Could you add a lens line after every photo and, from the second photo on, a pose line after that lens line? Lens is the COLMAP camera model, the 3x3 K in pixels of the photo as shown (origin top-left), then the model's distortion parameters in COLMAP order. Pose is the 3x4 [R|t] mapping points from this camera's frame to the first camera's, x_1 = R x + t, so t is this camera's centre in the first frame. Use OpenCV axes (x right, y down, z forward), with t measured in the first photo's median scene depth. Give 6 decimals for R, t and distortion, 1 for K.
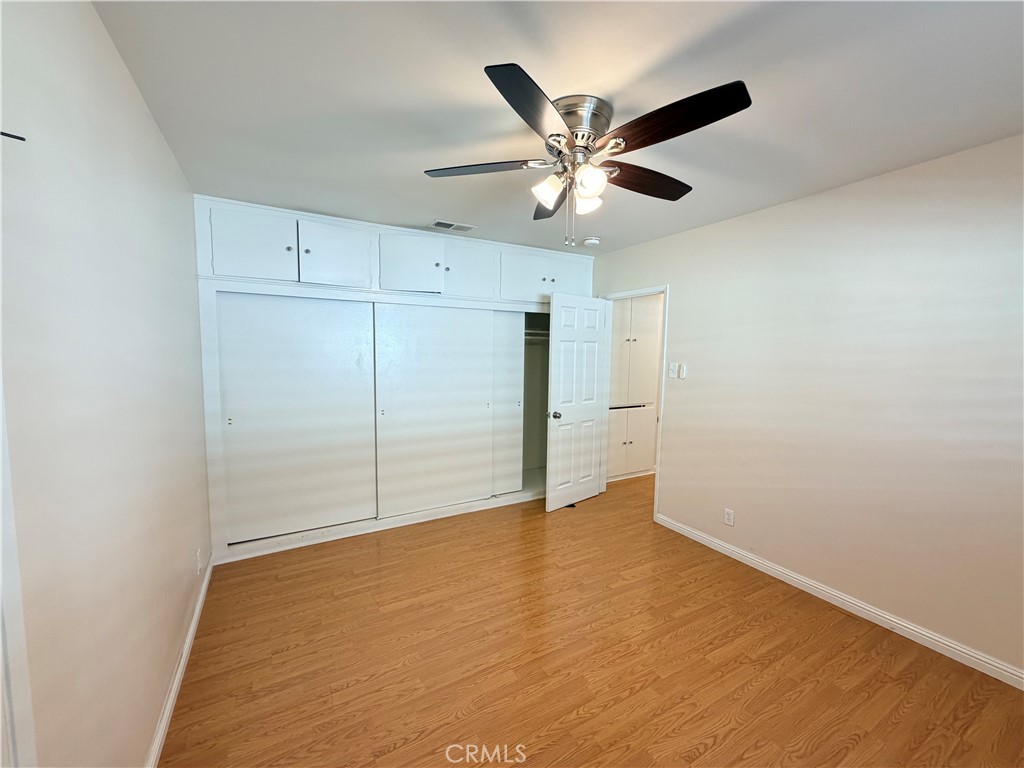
lens RADIAL K [[407.4, 0, 507.3], [0, 407.4, 388.6], [0, 0, 1]] dist [-0.002326, 0.000422]
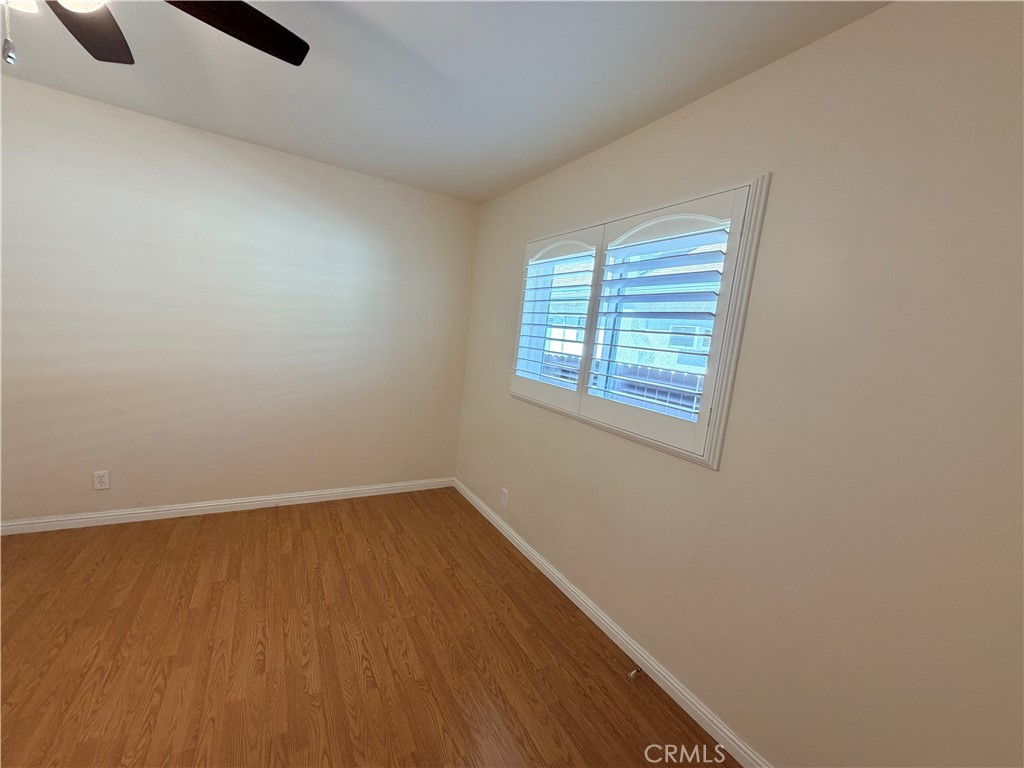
lens RADIAL K [[407.4, 0, 510.2], [0, 407.4, 389.5], [0, 0, 1]] dist [-0.002326, 0.000422]
pose [[-0.012227, -0.142549, 0.989712, -0.342554], [-0.009157, 0.989761, 0.142443, 0.009690], [-0.999883, -0.007321, -0.013408, 0.236129]]
